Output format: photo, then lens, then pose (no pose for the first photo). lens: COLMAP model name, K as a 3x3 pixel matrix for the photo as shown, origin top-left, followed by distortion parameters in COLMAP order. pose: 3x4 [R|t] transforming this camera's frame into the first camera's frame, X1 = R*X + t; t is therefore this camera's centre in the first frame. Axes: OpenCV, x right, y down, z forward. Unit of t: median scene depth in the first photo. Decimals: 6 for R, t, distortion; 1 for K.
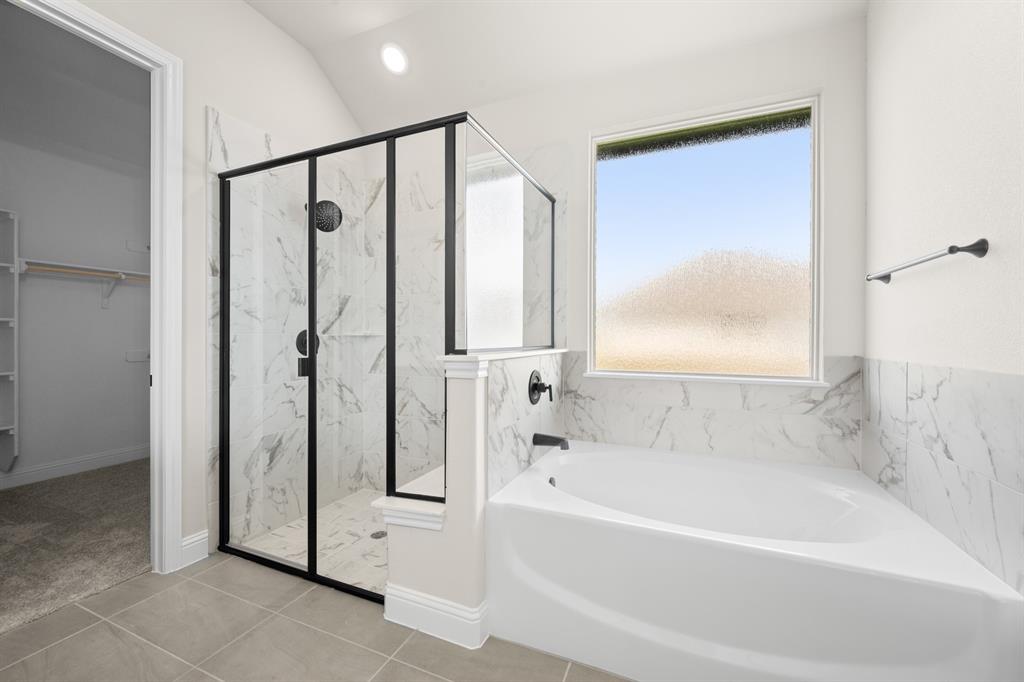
lens RADIAL K [[405.8, 0, 513.9], [0, 405.8, 339.6], [0, 0, 1]] dist [0.001487, 0.000001]
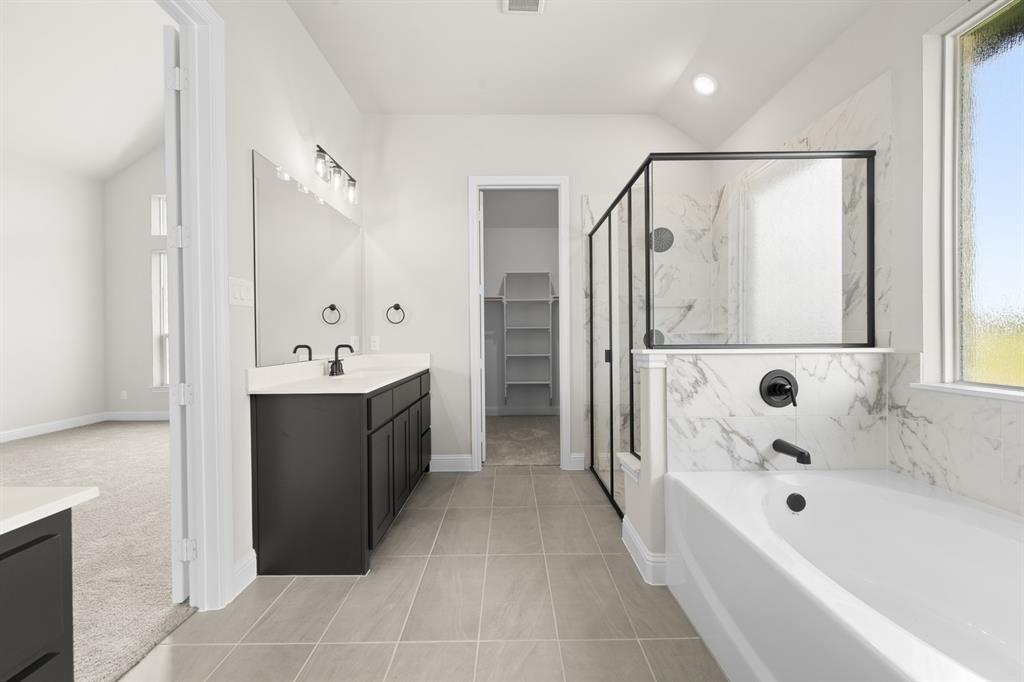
lens RADIAL K [[405.8, 0, 513.9], [0, 405.8, 339.6], [0, 0, 1]] dist [0.001487, 0.000001]
pose [[0.397222, 0.000629, -0.917722, 0.624662], [0.004632, 0.999986, 0.002690, 0.002206], [0.917711, -0.005319, 0.397213, 0.088877]]
